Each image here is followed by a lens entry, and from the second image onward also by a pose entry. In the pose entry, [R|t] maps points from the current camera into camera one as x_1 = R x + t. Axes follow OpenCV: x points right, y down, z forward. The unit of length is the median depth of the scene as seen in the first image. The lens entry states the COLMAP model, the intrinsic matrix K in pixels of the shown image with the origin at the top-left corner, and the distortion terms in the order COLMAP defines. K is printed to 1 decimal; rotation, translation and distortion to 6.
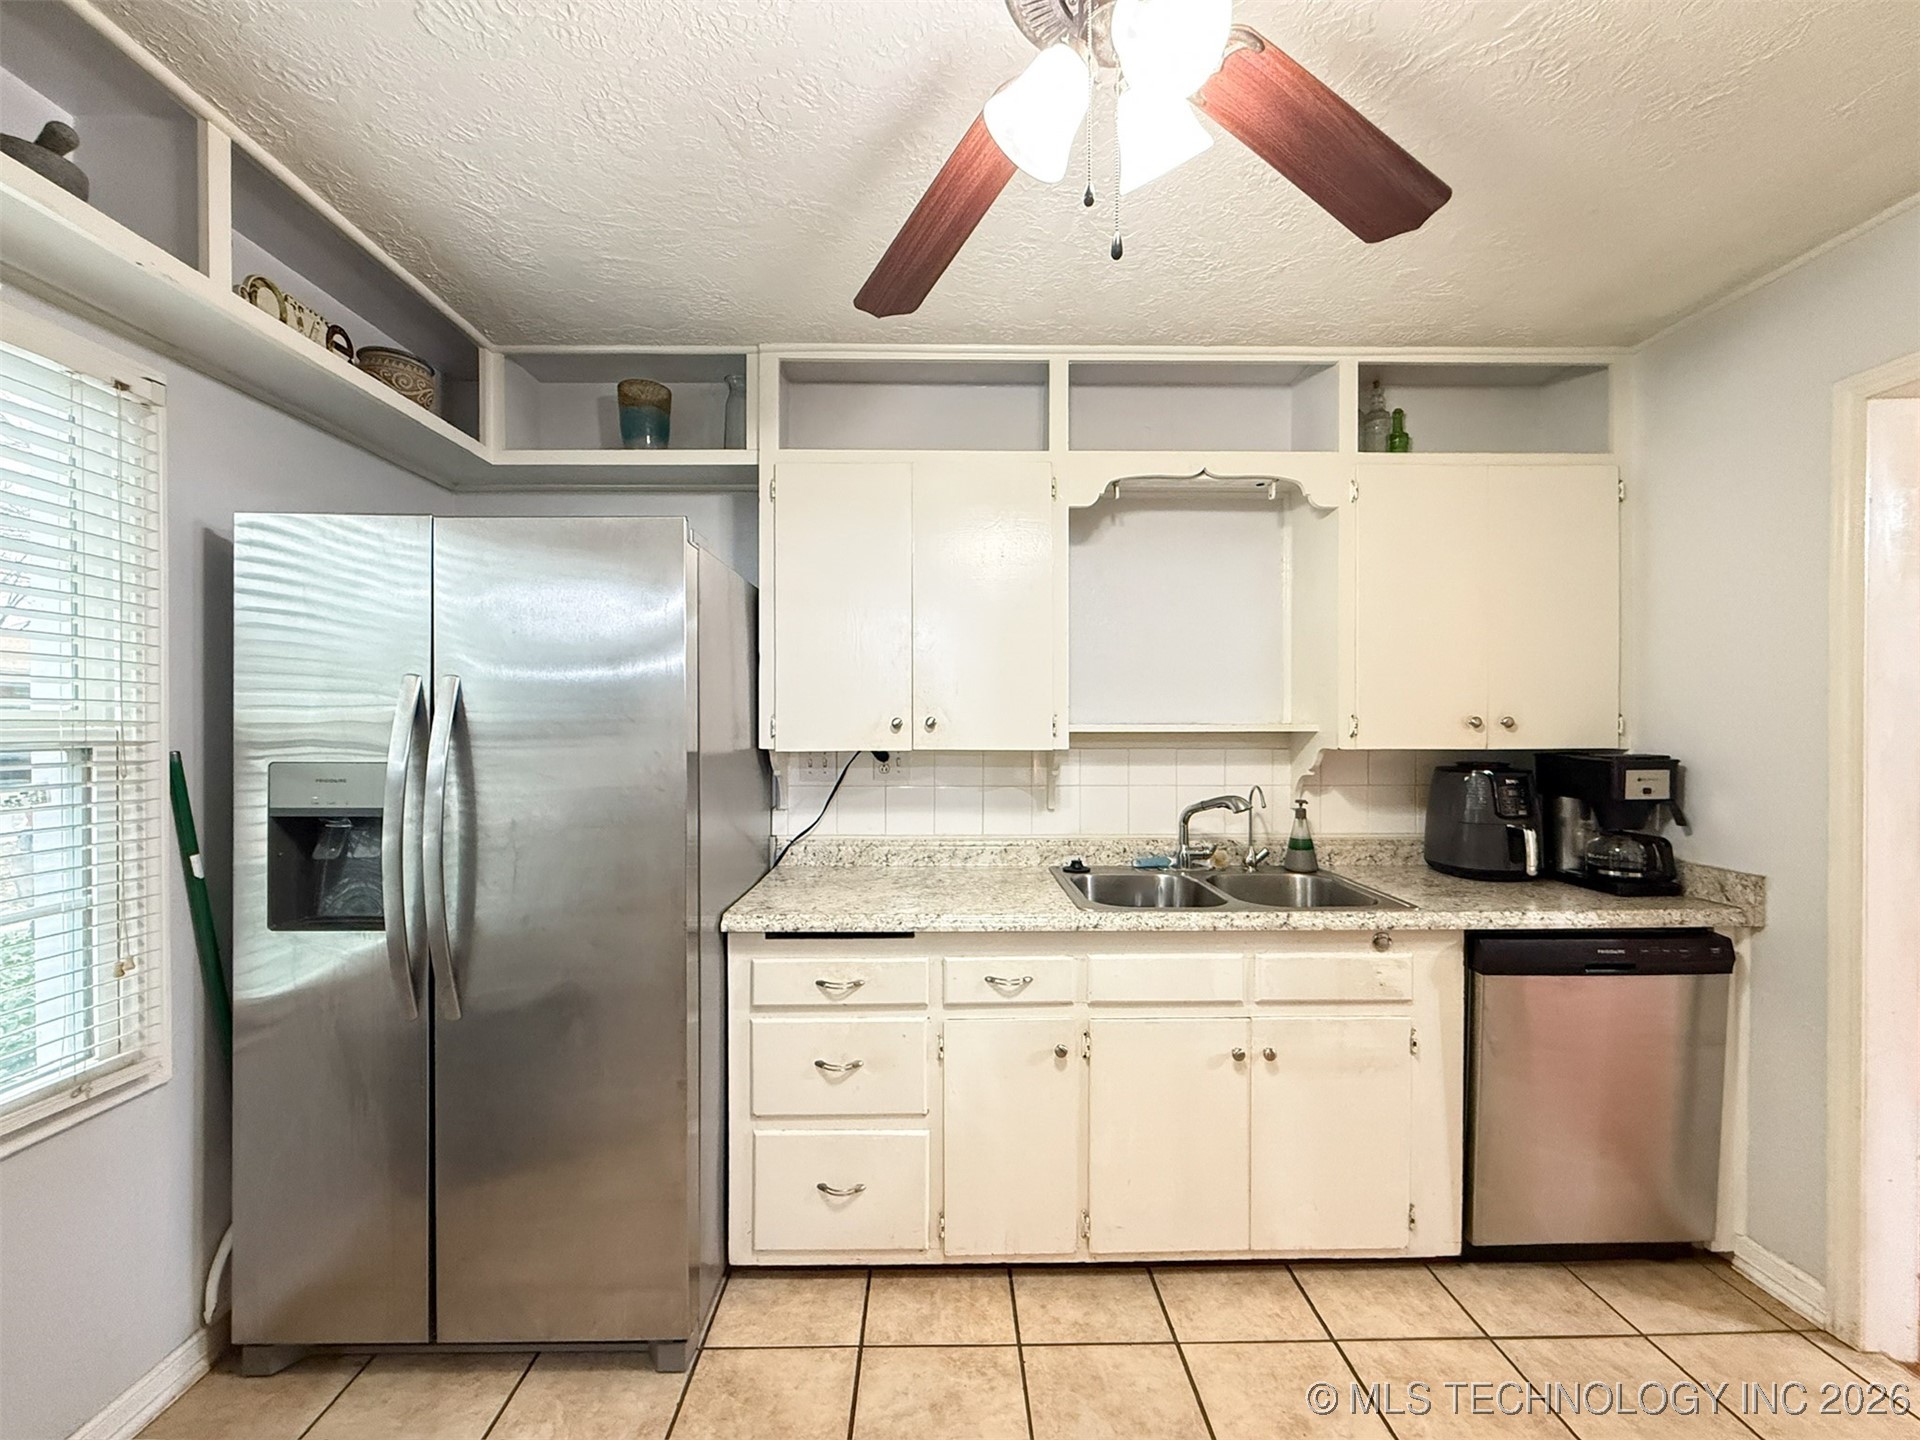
lens RADIAL K [[773.6, 0, 974.4], [0, 773.6, 720.0], [0, 0, 1]] dist [-0.001129, -0.000086]
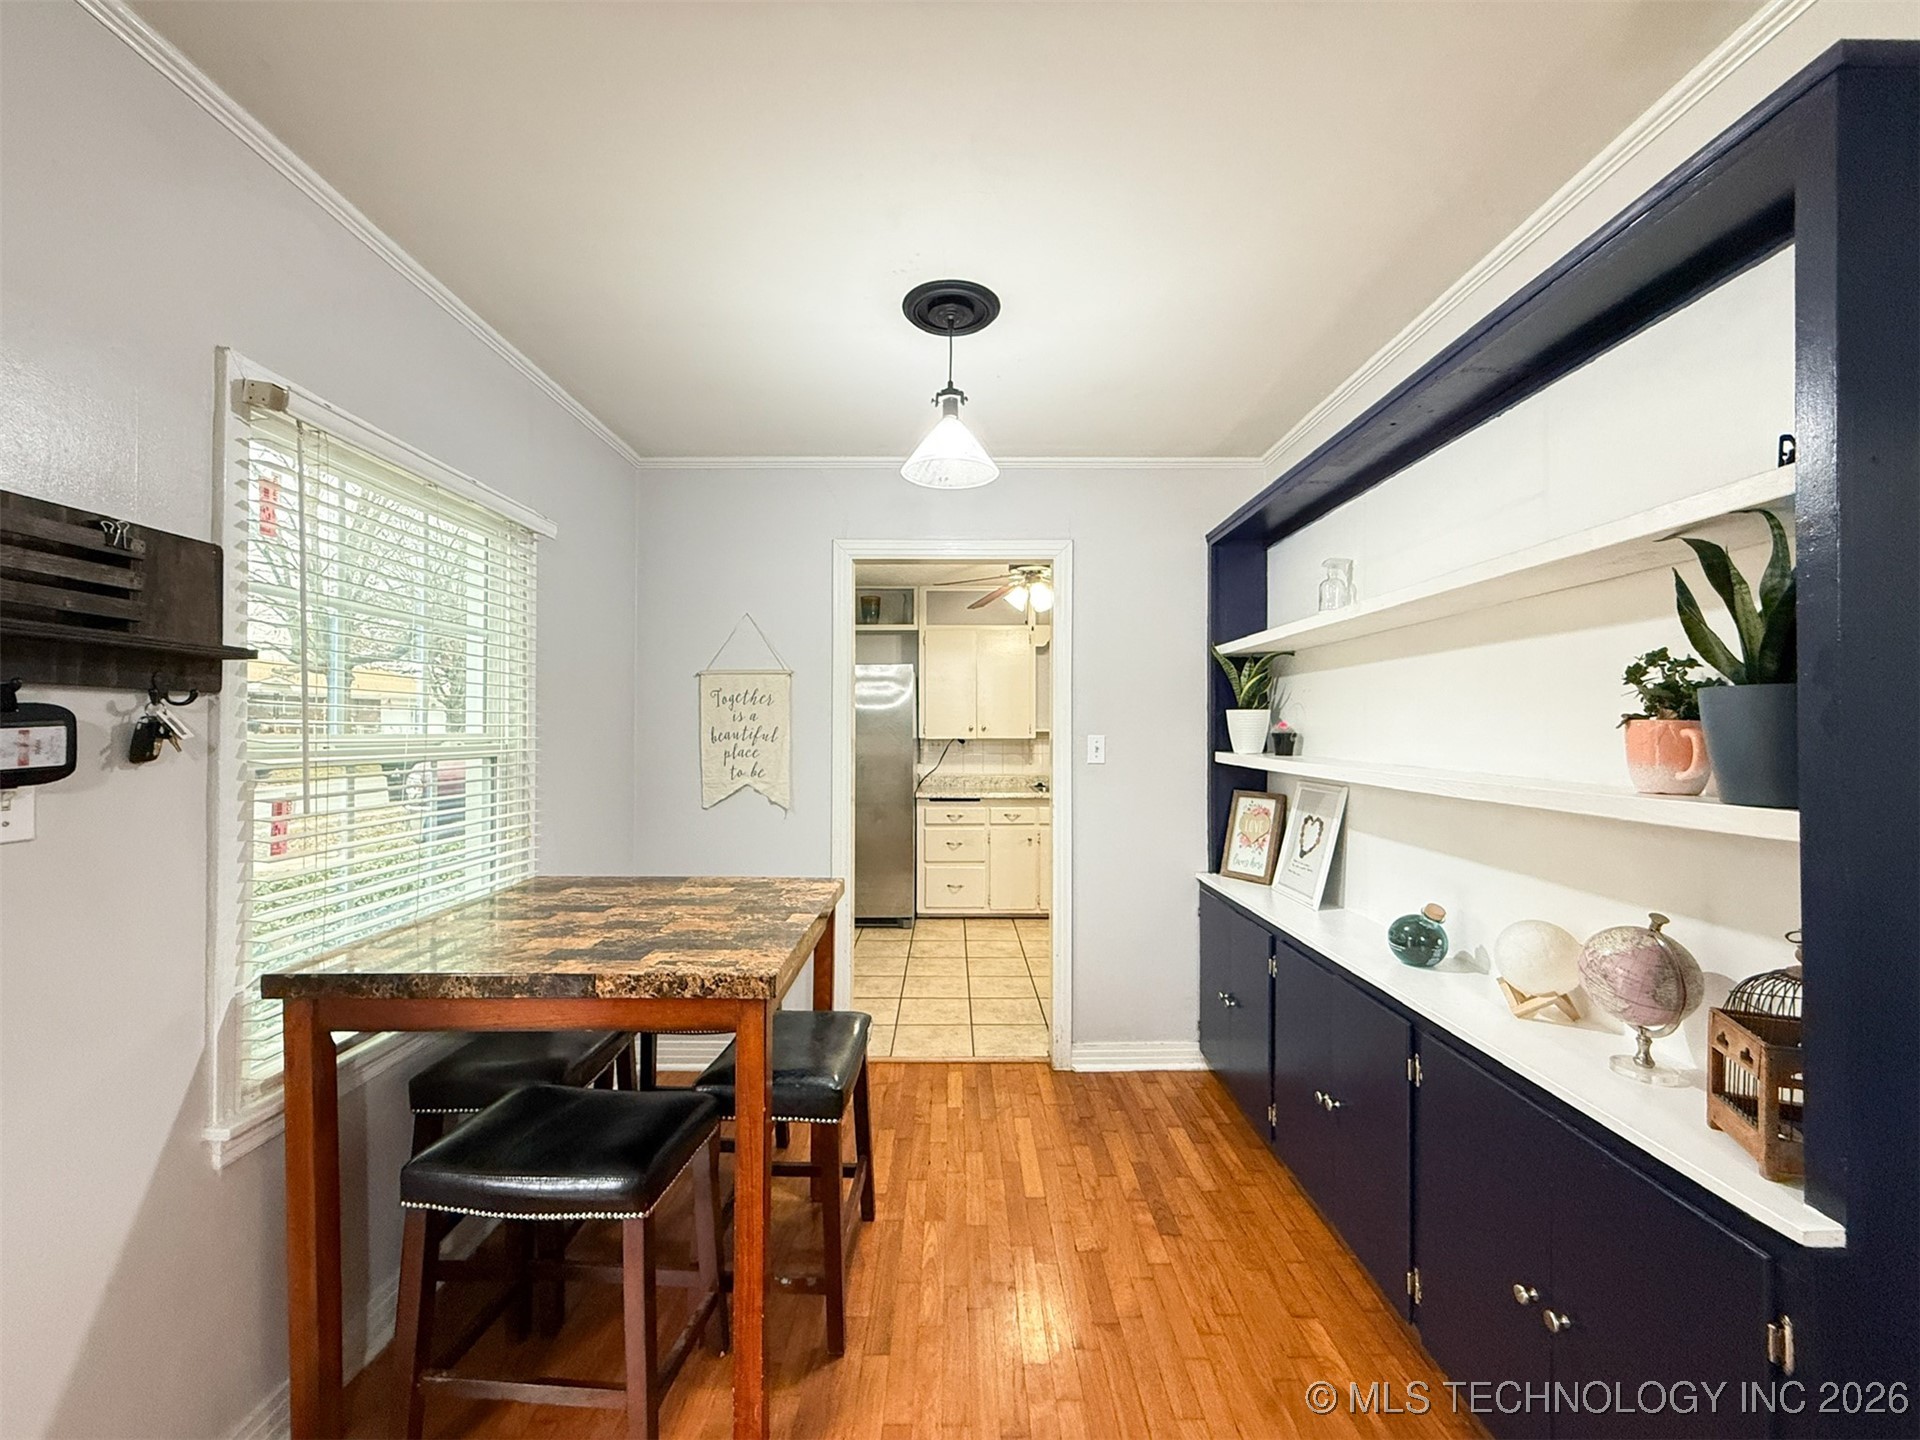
lens RADIAL K [[773.6, 0, 958.8], [0, 773.6, 722.6], [0, 0, 1]] dist [-0.001129, -0.000086]
pose [[0.999274, 0.000125, -0.038100, -0.040154], [-0.000309, 0.999988, -0.004824, -0.001794], [0.038099, 0.004833, 0.999262, -1.646063]]
